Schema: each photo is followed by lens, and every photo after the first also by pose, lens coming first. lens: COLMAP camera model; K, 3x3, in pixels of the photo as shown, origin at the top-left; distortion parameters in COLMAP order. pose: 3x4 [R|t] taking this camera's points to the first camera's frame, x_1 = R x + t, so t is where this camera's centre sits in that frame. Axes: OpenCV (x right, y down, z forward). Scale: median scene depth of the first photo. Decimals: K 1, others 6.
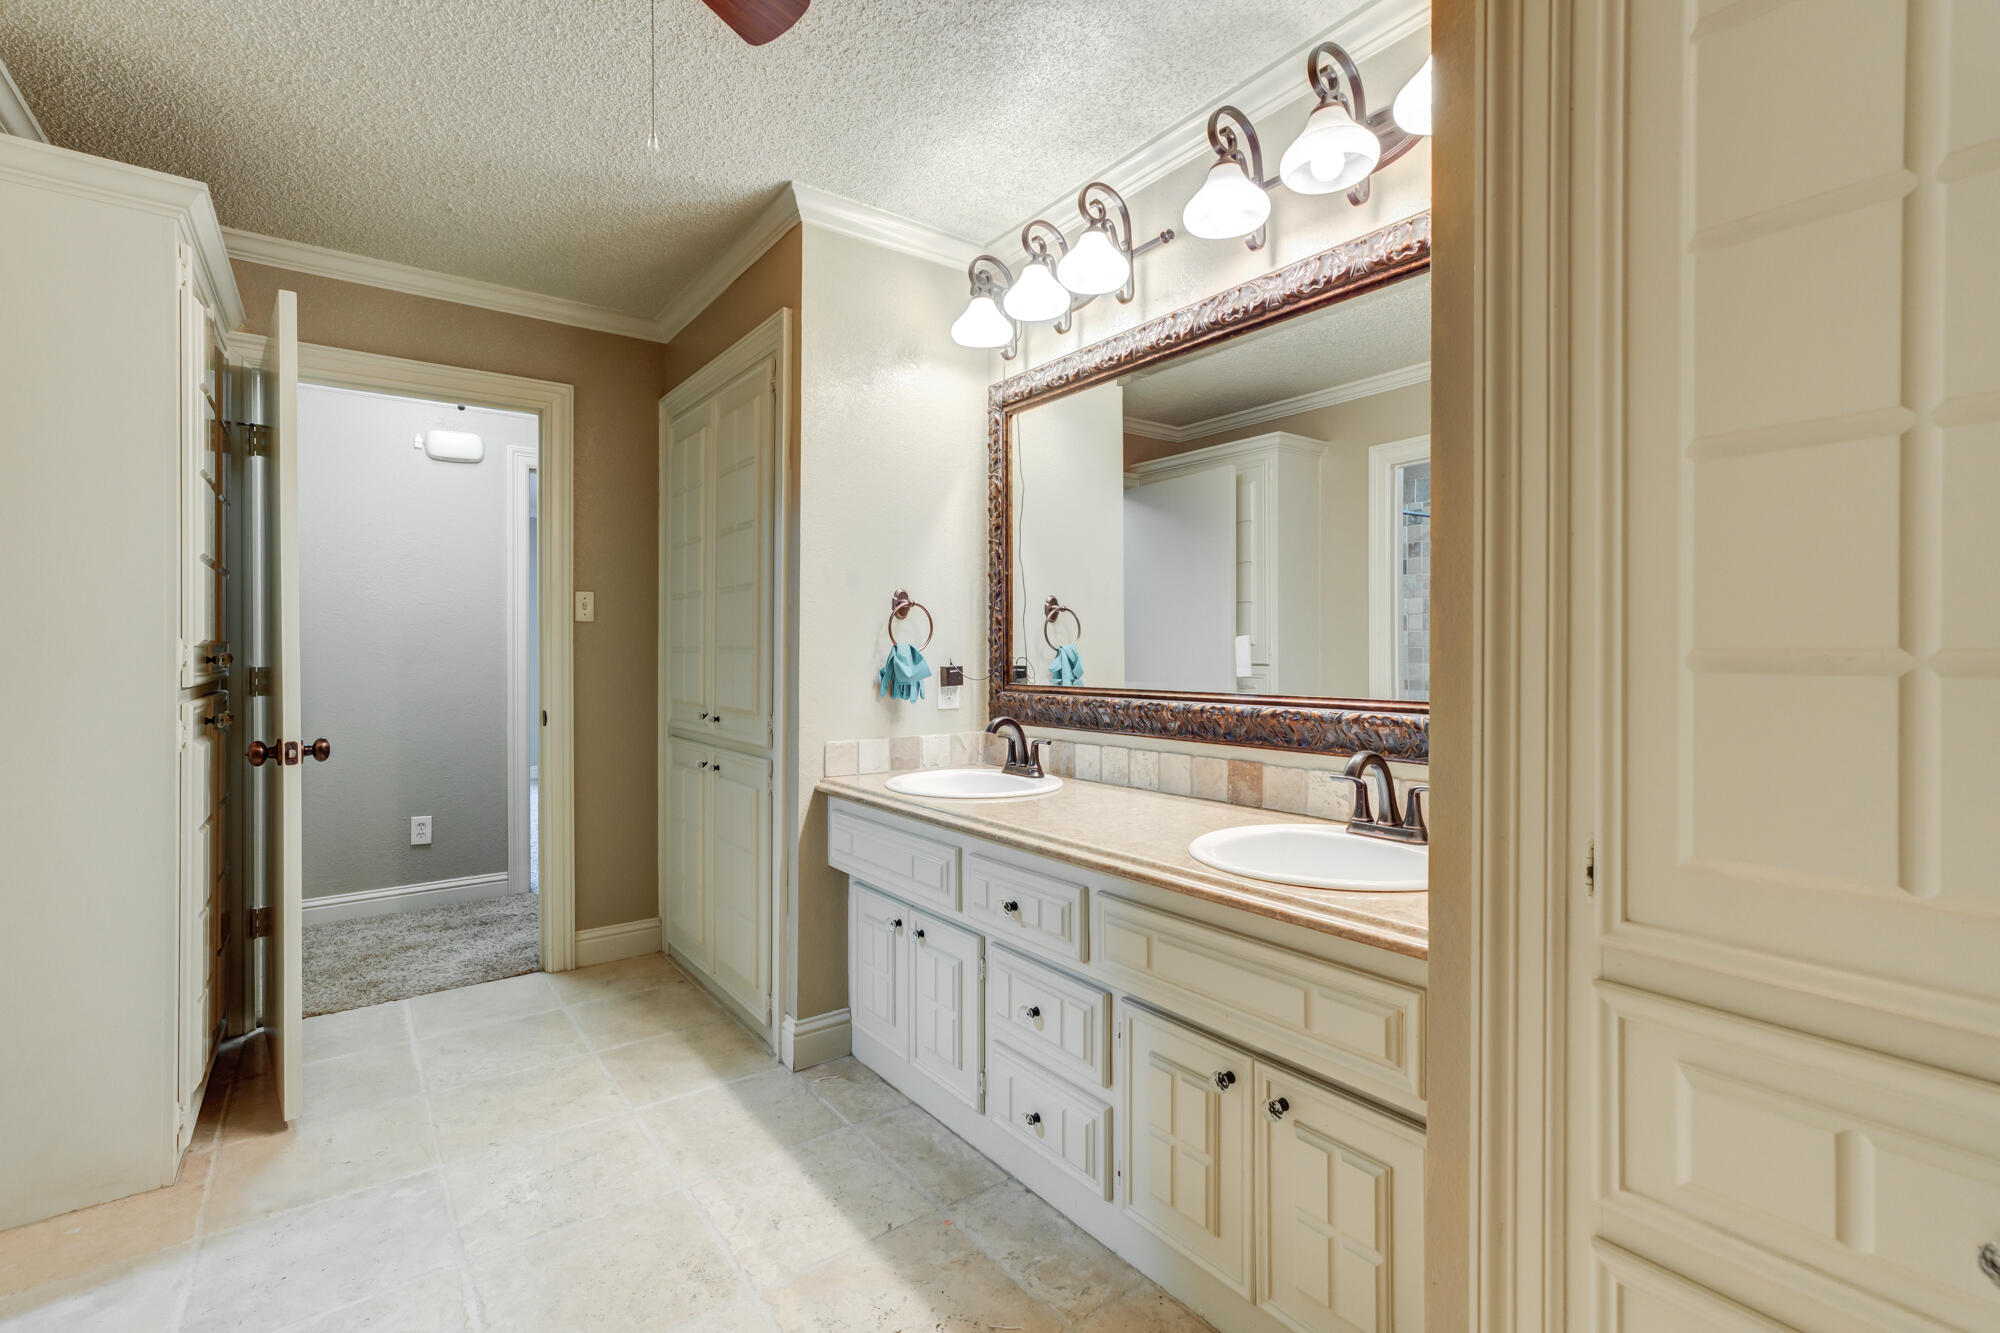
lens RADIAL K [[921.3, 0, 1013.4], [0, 921.3, 659.6], [0, 0, 1]] dist [-0.022237, 0.017480]
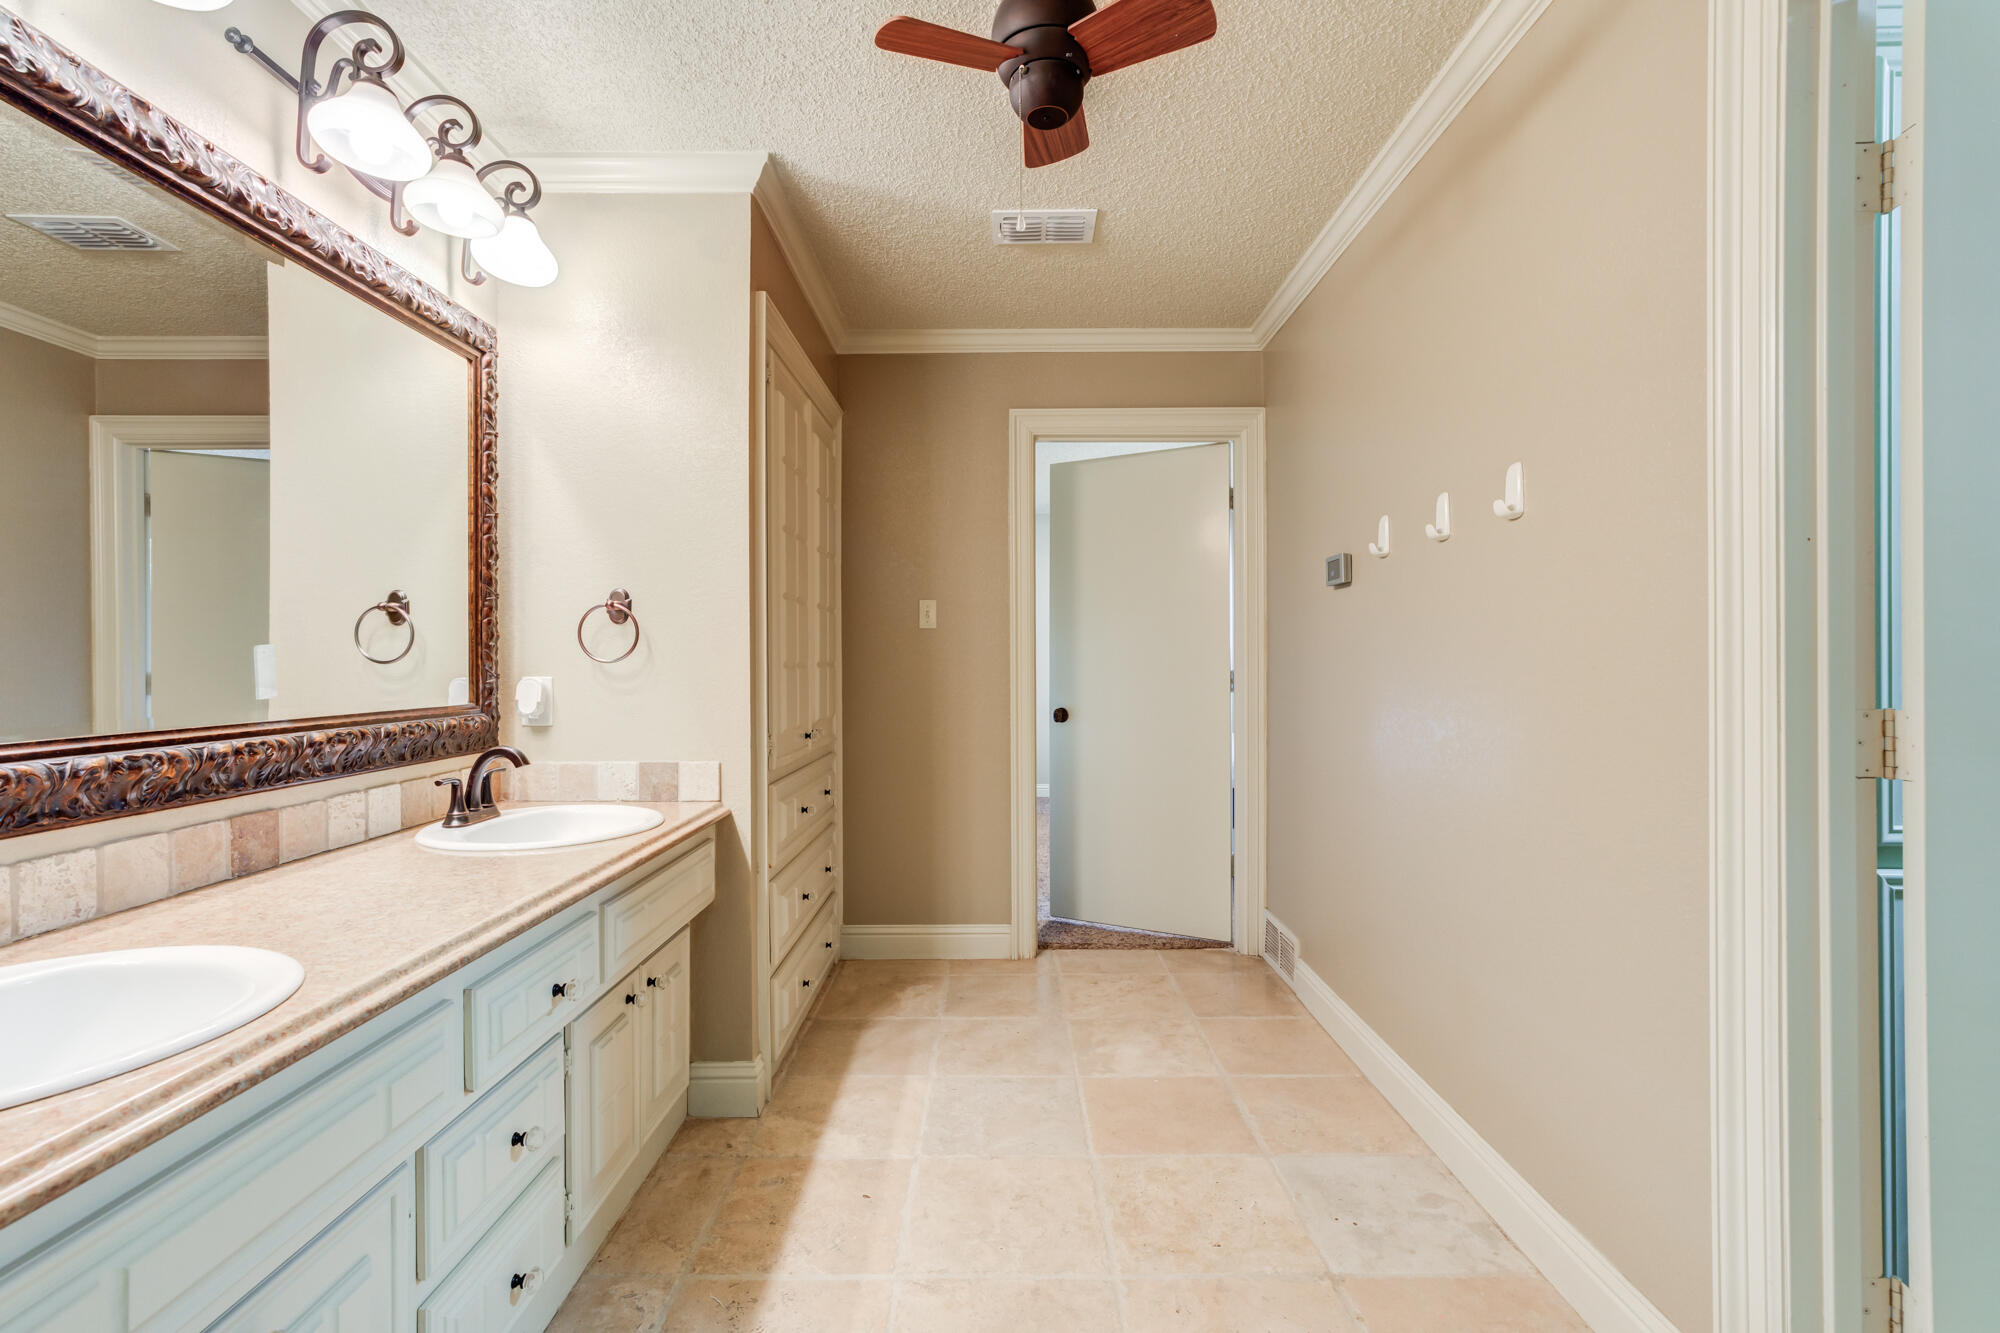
lens RADIAL K [[921.3, 0, 1013.4], [0, 921.3, 659.6], [0, 0, 1]] dist [-0.022237, 0.017480]
pose [[-0.813516, 0.003060, 0.581534, -0.689563], [0.008677, 0.999939, 0.006877, -0.013310], [-0.581478, 0.010641, -0.813493, 1.263418]]
